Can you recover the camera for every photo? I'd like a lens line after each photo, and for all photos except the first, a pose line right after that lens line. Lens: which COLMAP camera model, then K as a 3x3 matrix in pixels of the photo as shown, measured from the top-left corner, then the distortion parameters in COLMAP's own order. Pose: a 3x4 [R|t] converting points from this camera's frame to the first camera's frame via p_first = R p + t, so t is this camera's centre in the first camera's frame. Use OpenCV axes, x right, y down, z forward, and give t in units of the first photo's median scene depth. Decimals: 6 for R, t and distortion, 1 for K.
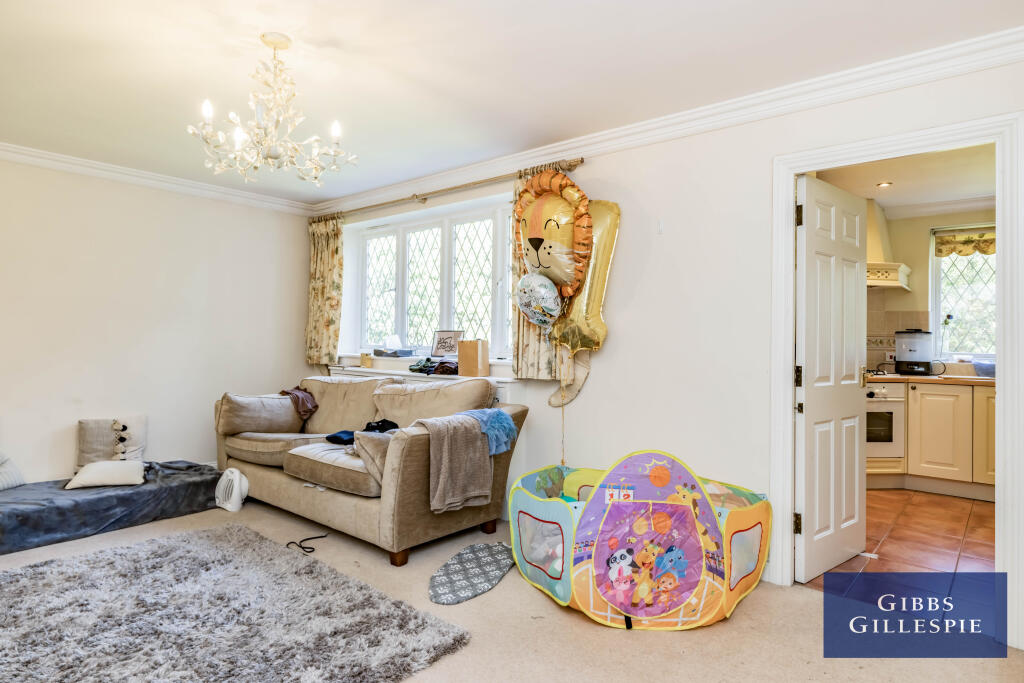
lens RADIAL K [[594.6, 0, 507.2], [0, 594.6, 339.6], [0, 0, 1]] dist [-0.002157, -0.000541]
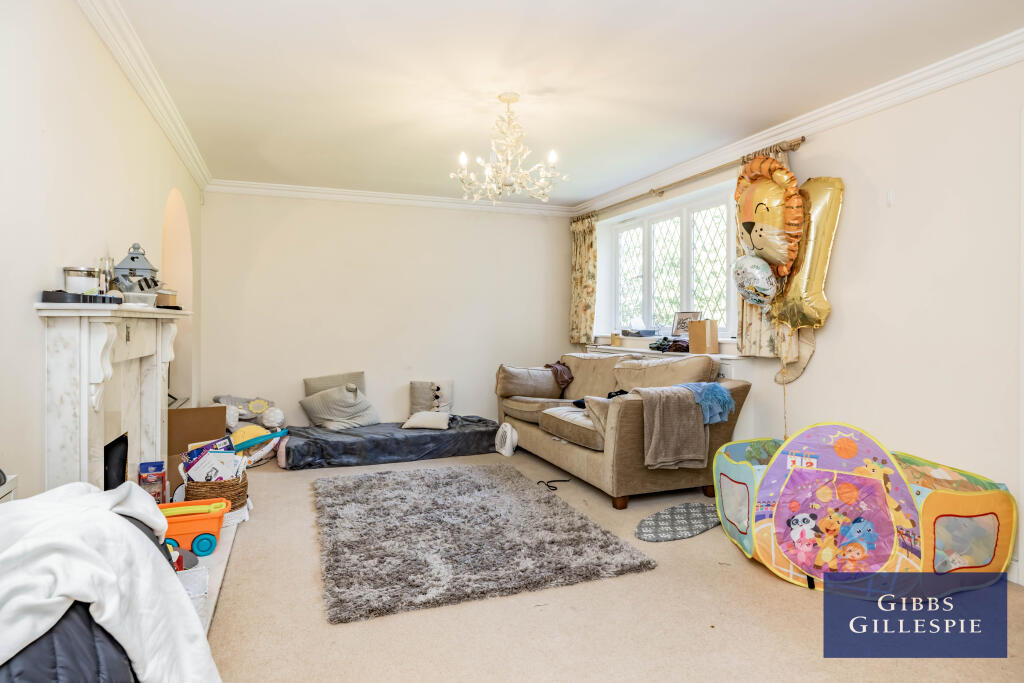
lens RADIAL K [[594.6, 0, 507.2], [0, 594.6, 339.6], [0, 0, 1]] dist [-0.002157, -0.000541]
pose [[0.875469, 0.000233, -0.483273, 0.184860], [0.012260, 0.999667, 0.022692, 0.008819], [0.483118, -0.025791, 0.875175, -0.137156]]
